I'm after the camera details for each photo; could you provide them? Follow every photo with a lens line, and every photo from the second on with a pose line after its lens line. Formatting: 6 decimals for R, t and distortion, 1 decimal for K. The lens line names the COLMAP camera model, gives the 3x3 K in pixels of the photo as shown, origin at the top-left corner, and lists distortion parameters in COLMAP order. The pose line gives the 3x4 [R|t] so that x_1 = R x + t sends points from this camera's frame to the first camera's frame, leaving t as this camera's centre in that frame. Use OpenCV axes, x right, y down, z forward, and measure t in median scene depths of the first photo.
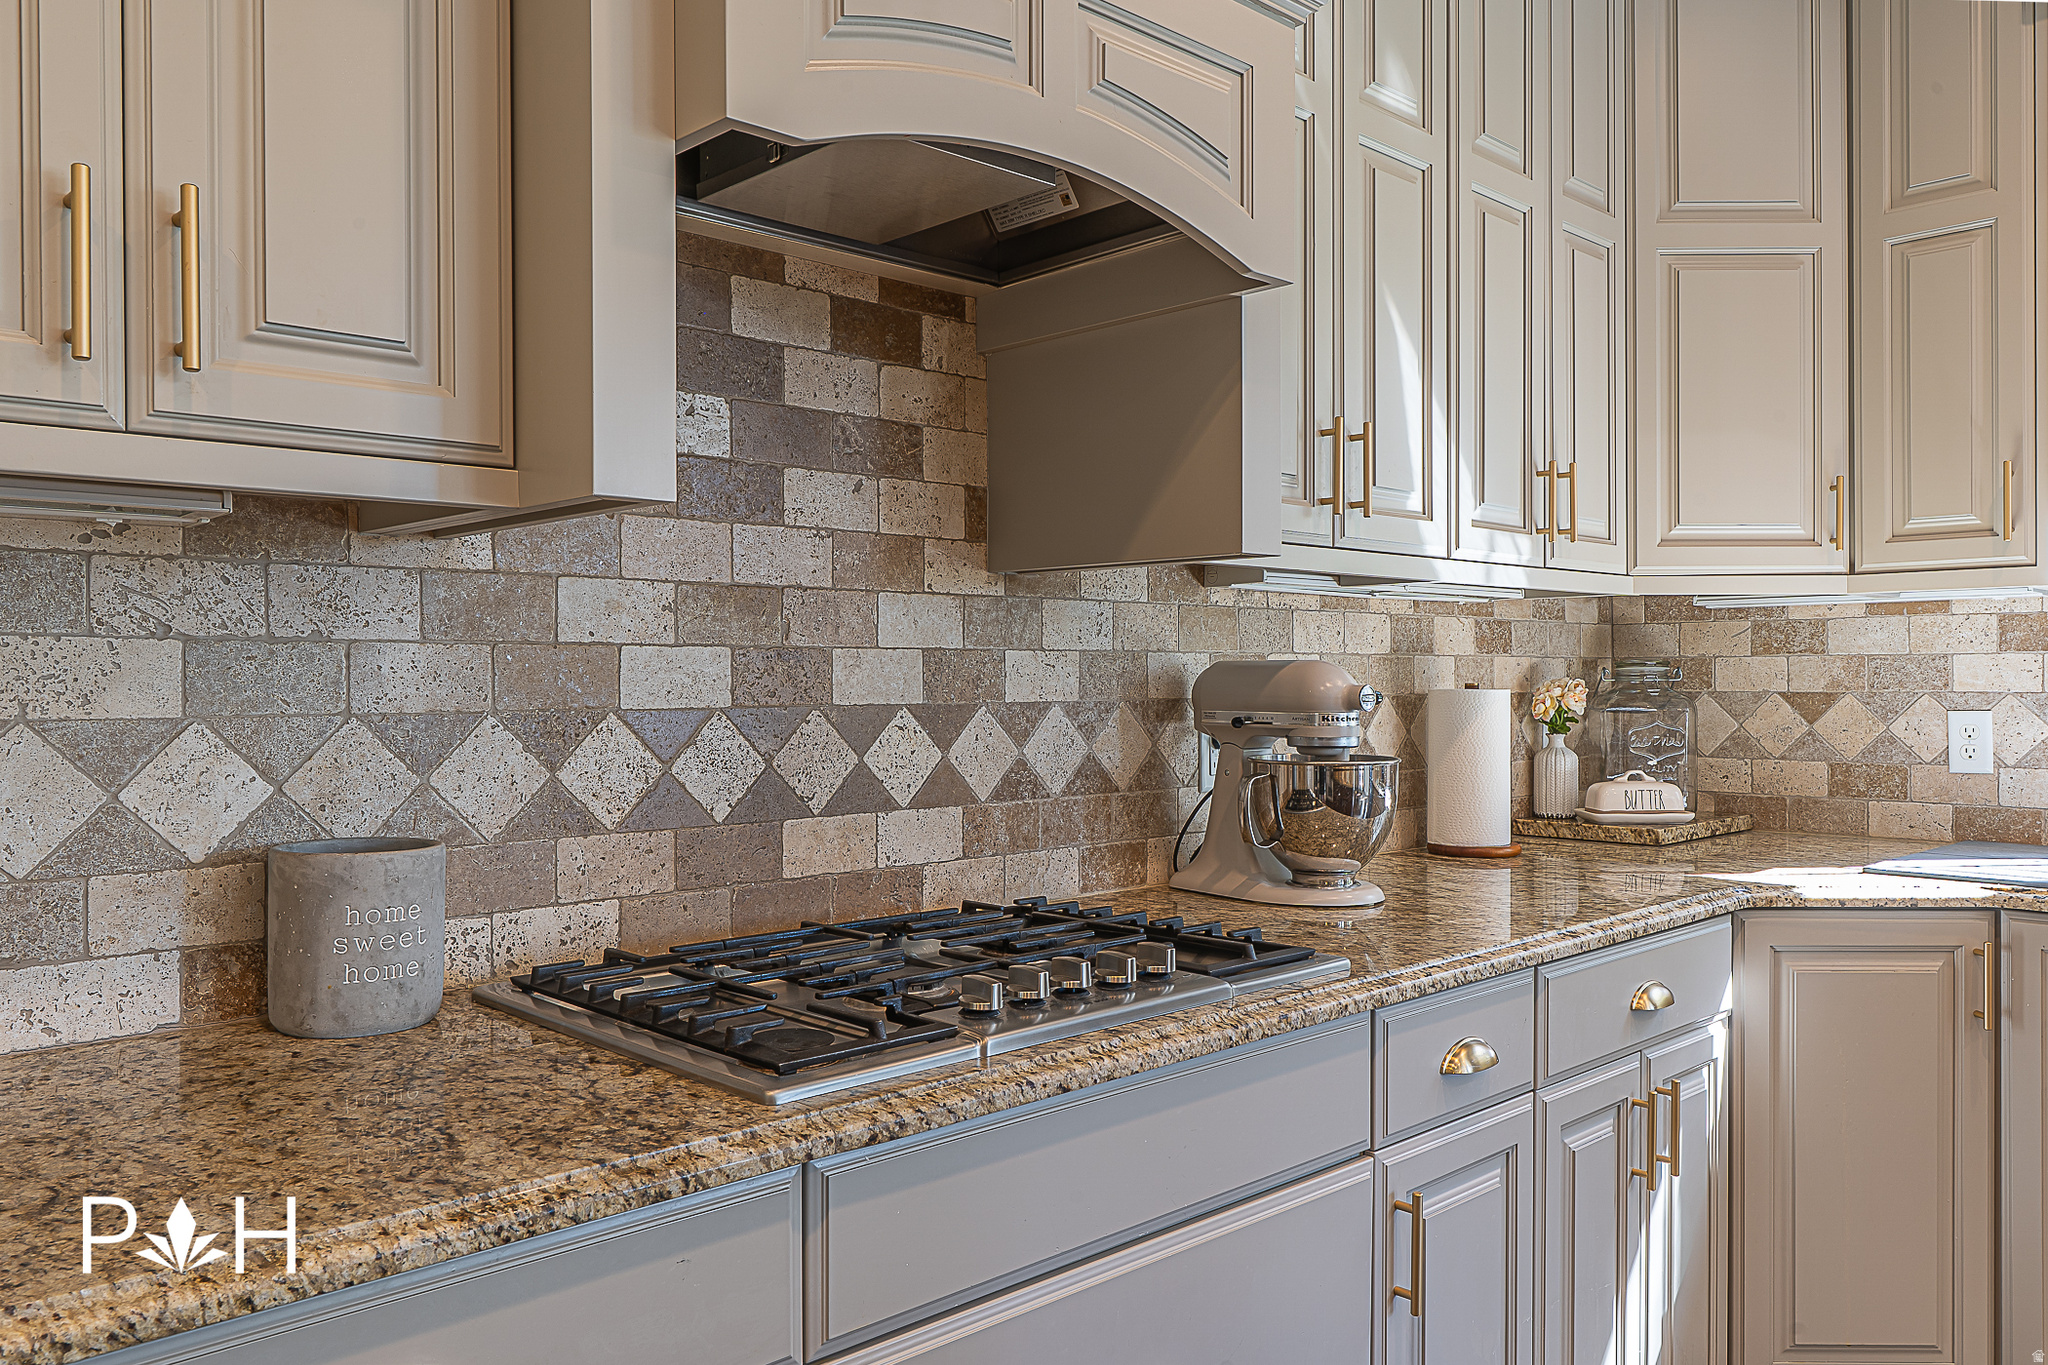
lens RADIAL K [[1517.2, 0, 1024.0], [0, 1517.2, 686.0], [0, 0, 1]] dist [0.011544, -0.016941]
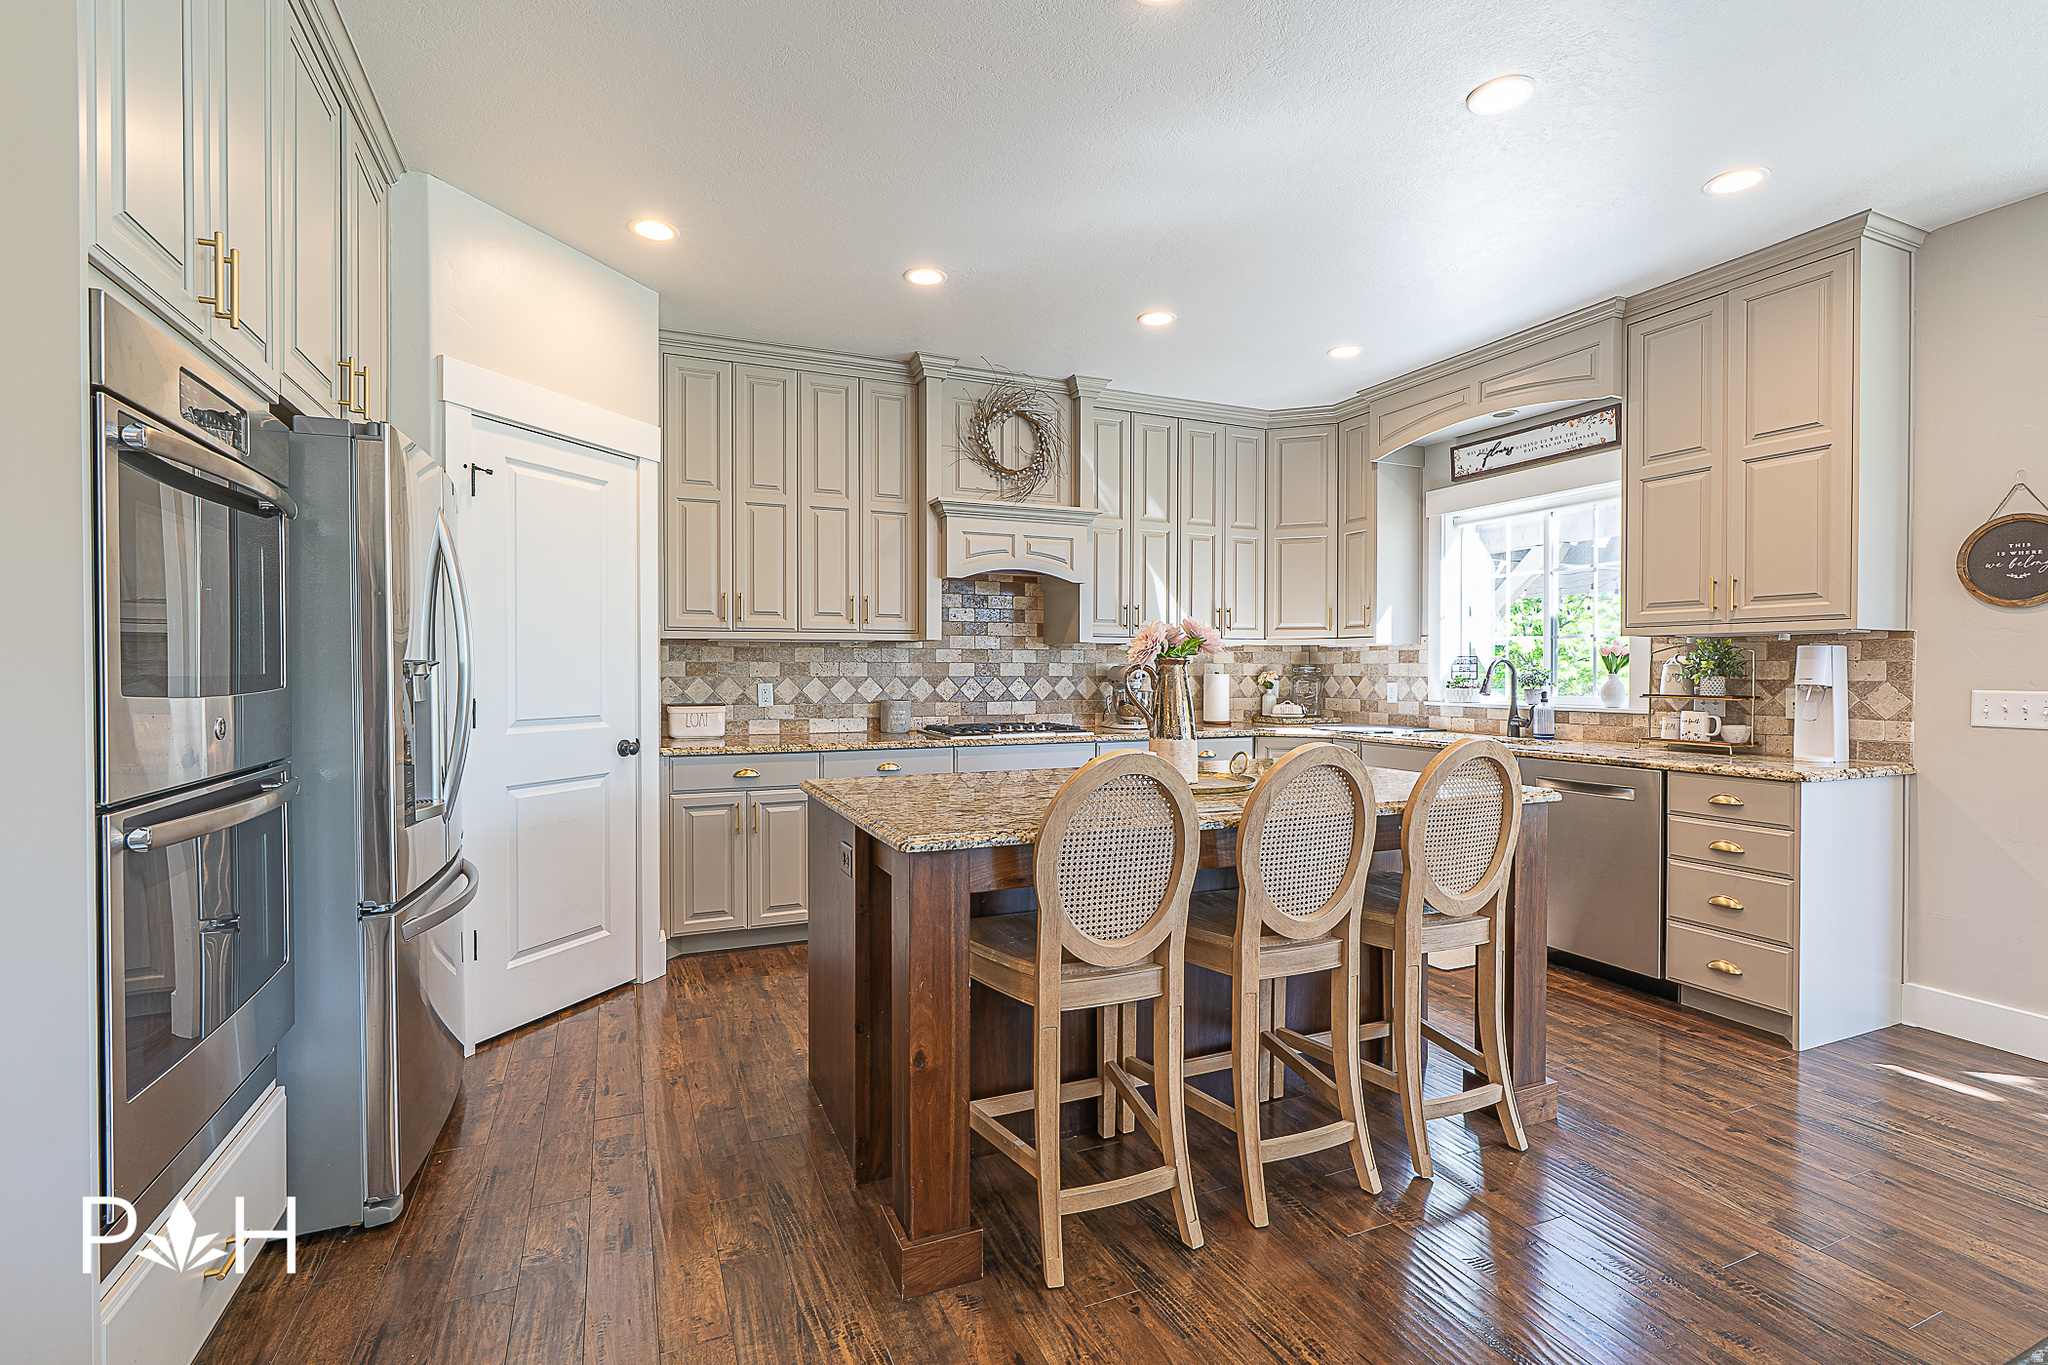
lens RADIAL K [[931.9, 0, 1026.4], [0, 931.9, 683.1], [0, 0, 1]] dist [-0.008737, 0.003245]
pose [[0.939827, 0.009986, -0.341505, 0.765434], [-0.006257, 0.999908, 0.012021, -0.000038], [0.341594, -0.009161, 0.939803, -1.327388]]
